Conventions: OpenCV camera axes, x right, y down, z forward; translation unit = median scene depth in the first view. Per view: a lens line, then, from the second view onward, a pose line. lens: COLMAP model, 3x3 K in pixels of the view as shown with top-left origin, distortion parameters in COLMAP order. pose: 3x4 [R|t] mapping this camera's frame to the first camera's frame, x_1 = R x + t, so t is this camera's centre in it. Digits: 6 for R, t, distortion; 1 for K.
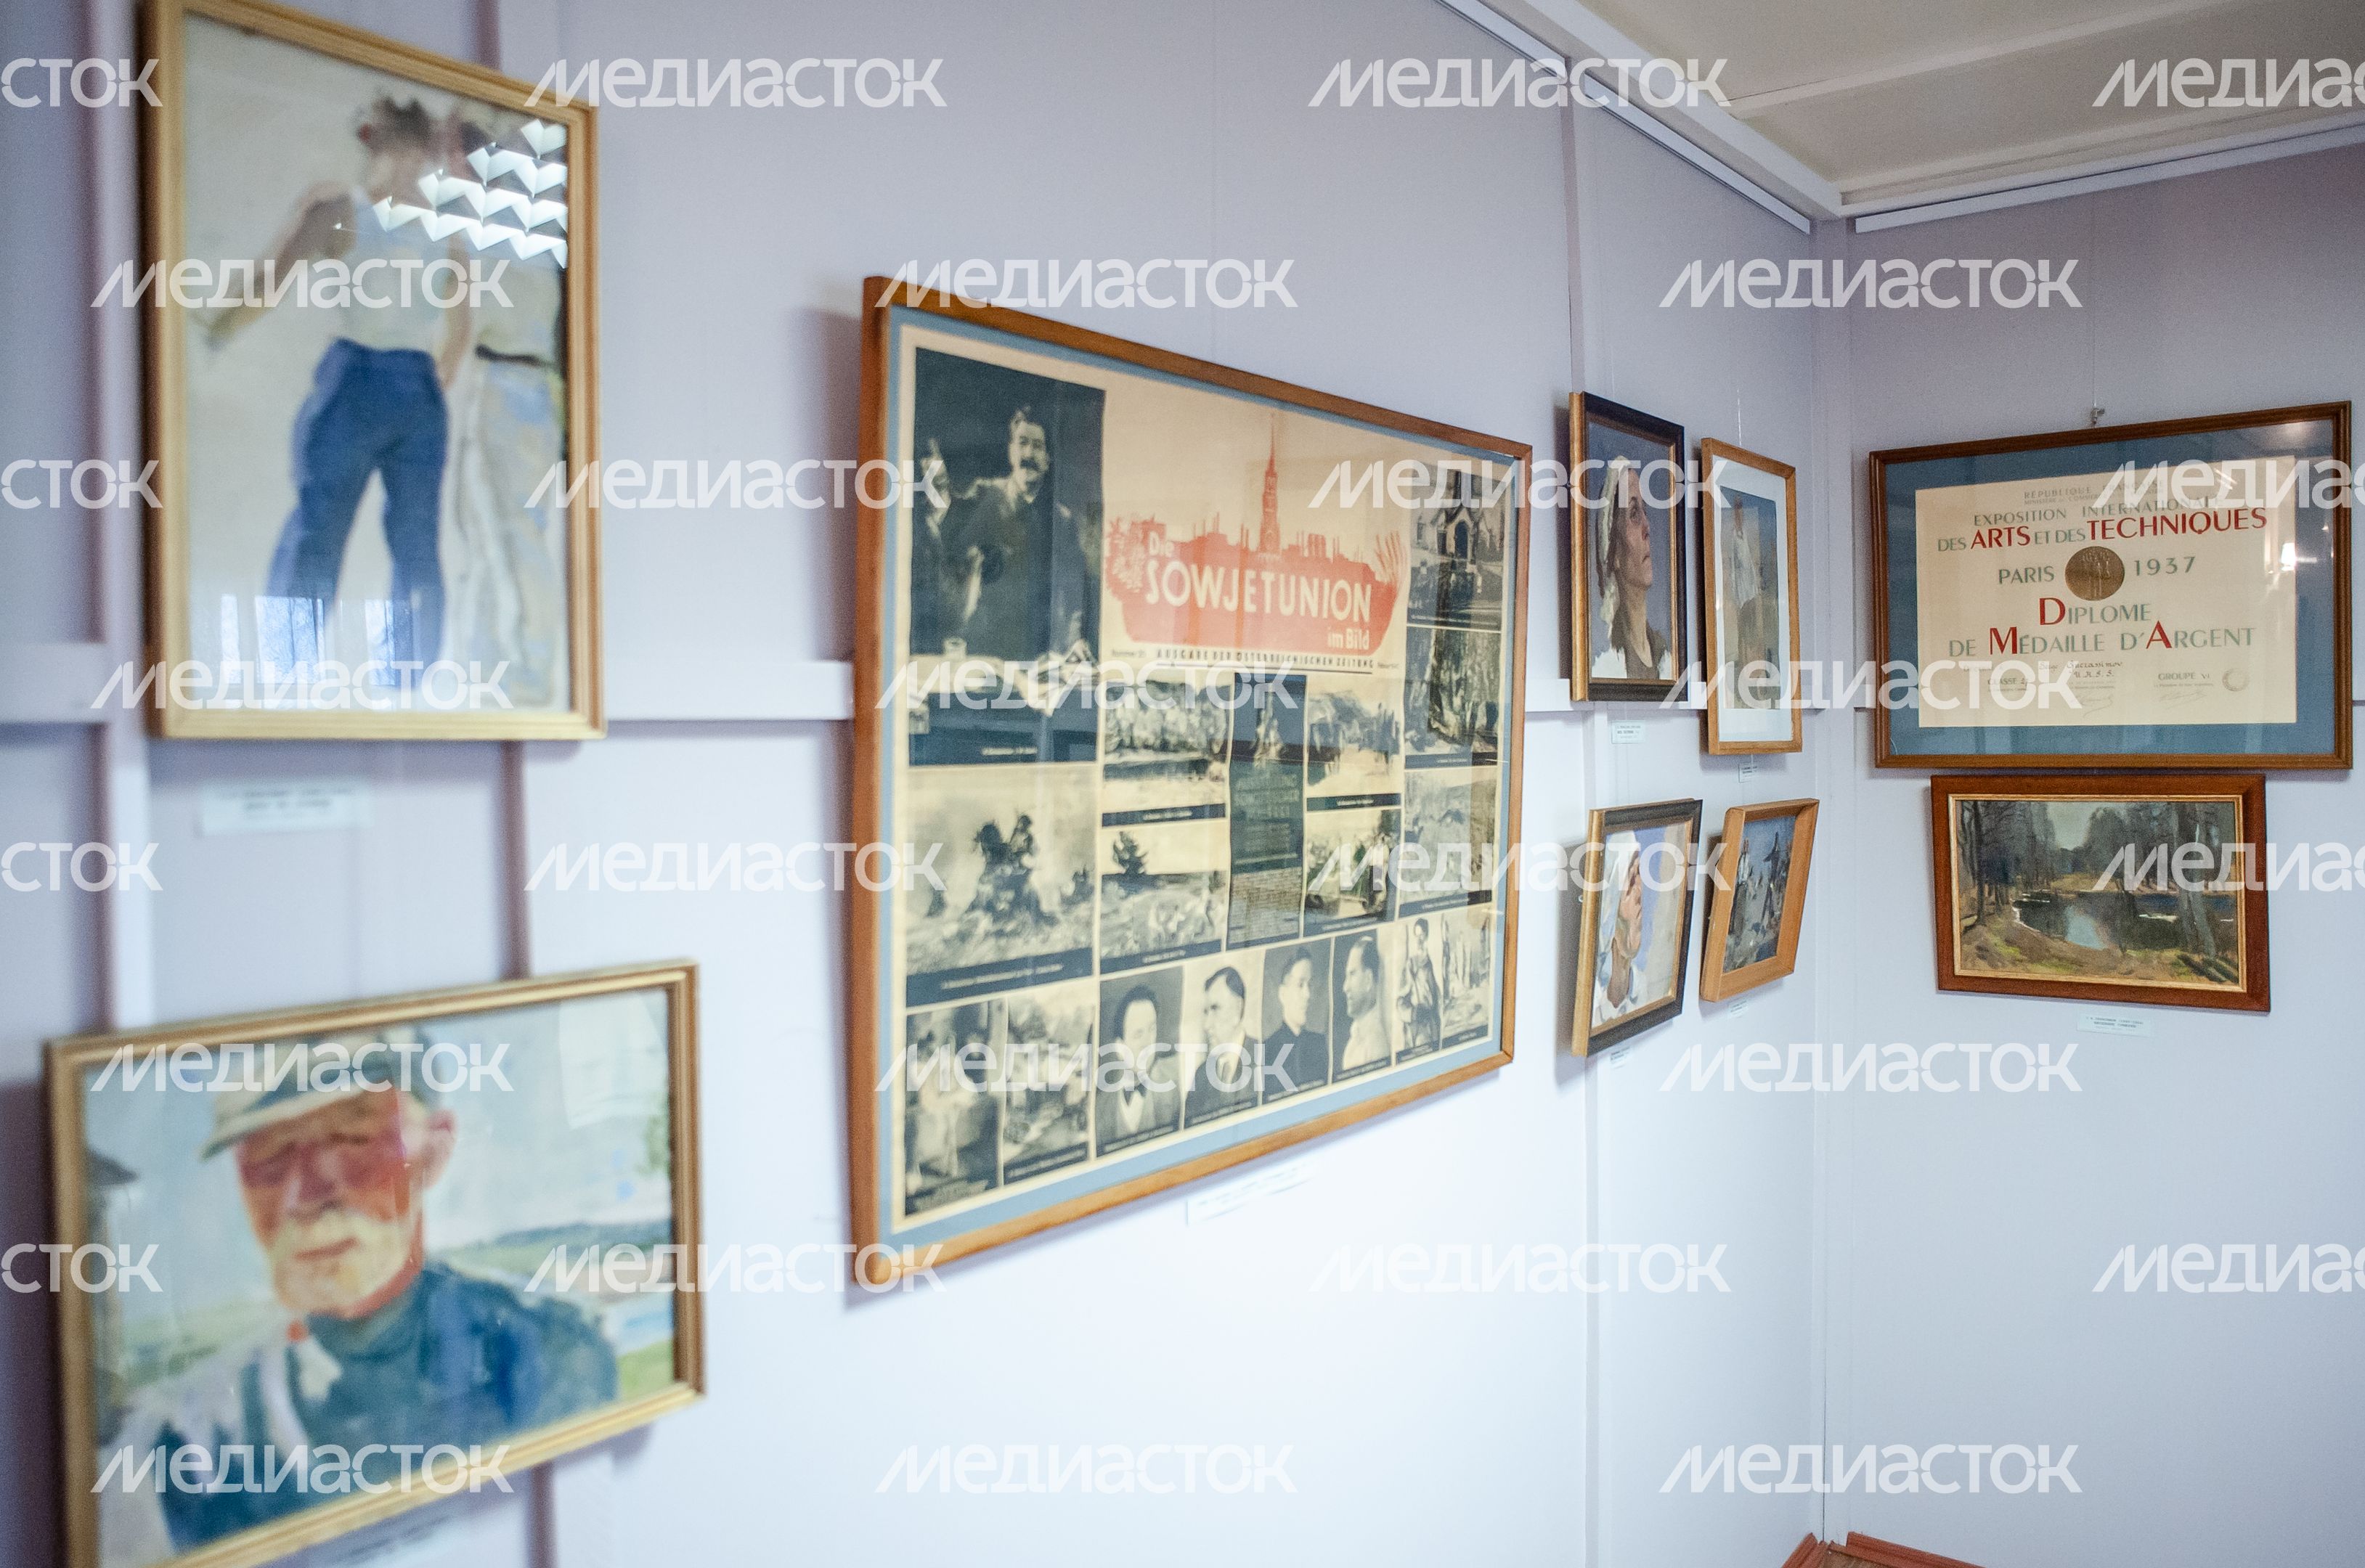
lens RADIAL K [[1729.7, 0, 1182.5], [0, 1729.7, 784.0], [0, 0, 1]] dist [-0.079165, 0.054682]
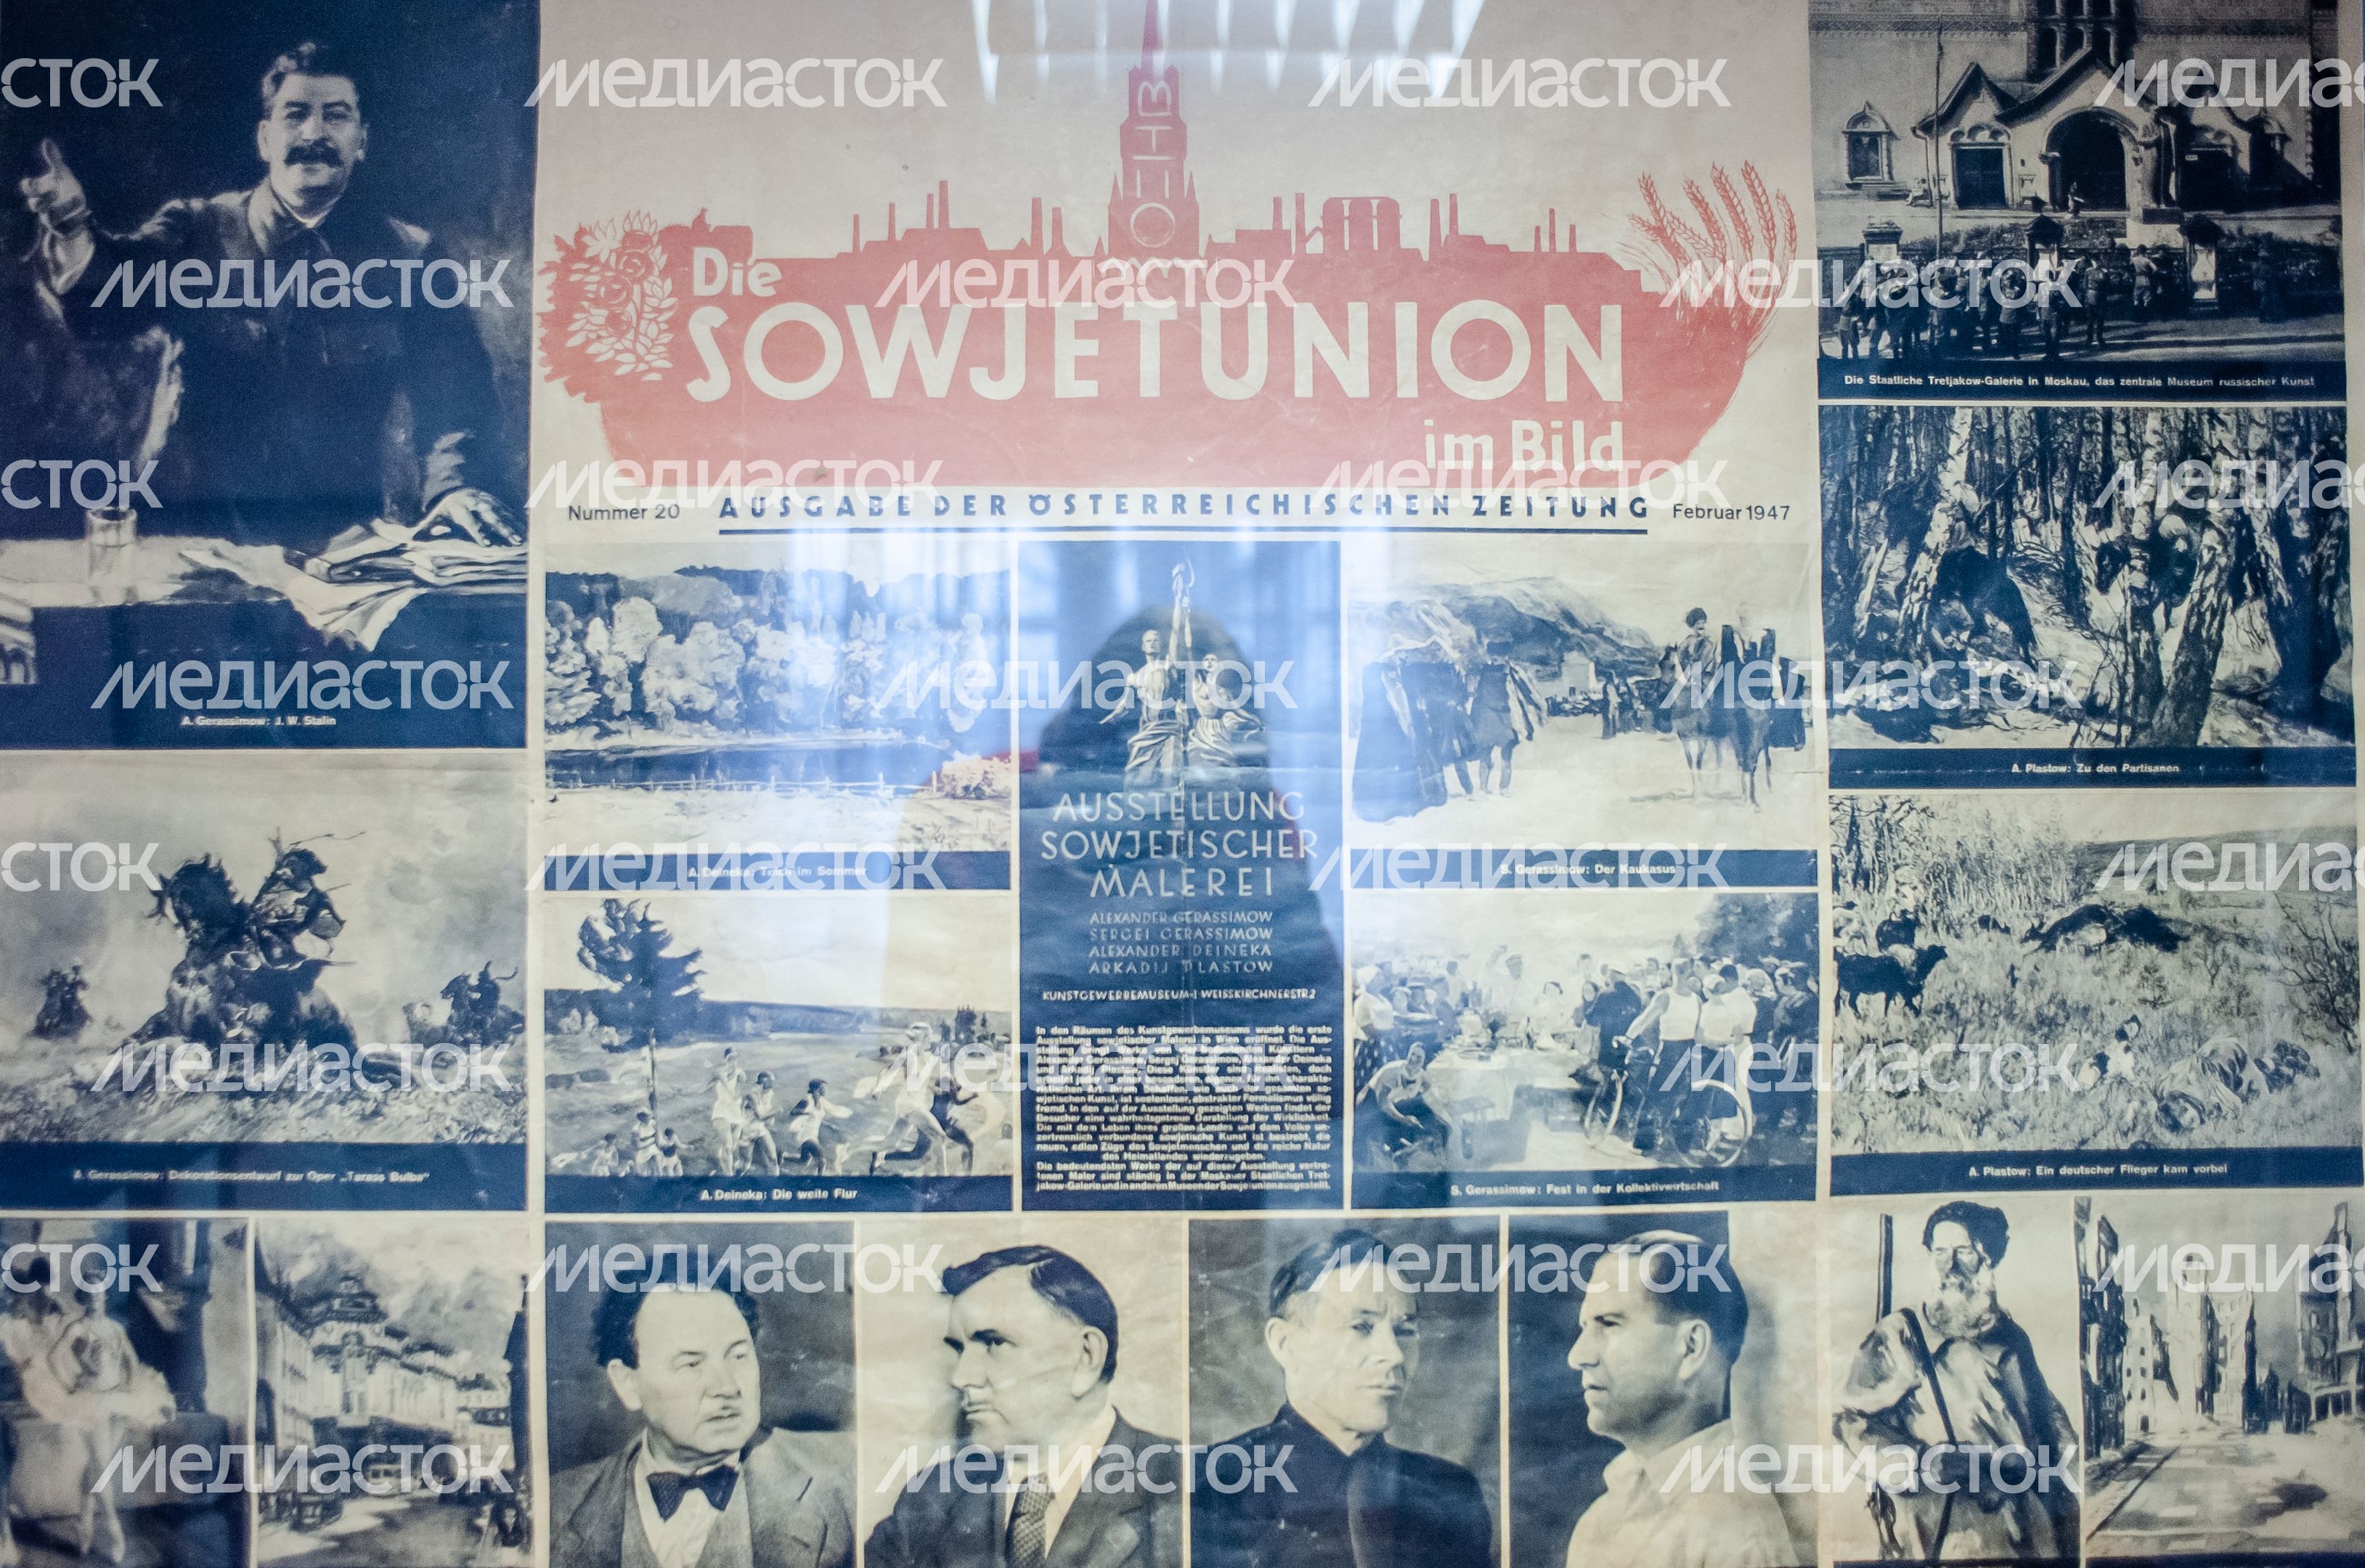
lens RADIAL K [[1729.7, 0, 1182.5], [0, 1729.7, 784.0], [0, 0, 1]] dist [-0.079165, 0.054682]
pose [[0.620034, -0.045798, -0.783237, 0.406877], [-0.024824, 0.996650, -0.077929, 0.027851], [0.784182, 0.067762, 0.616820, 0.823068]]
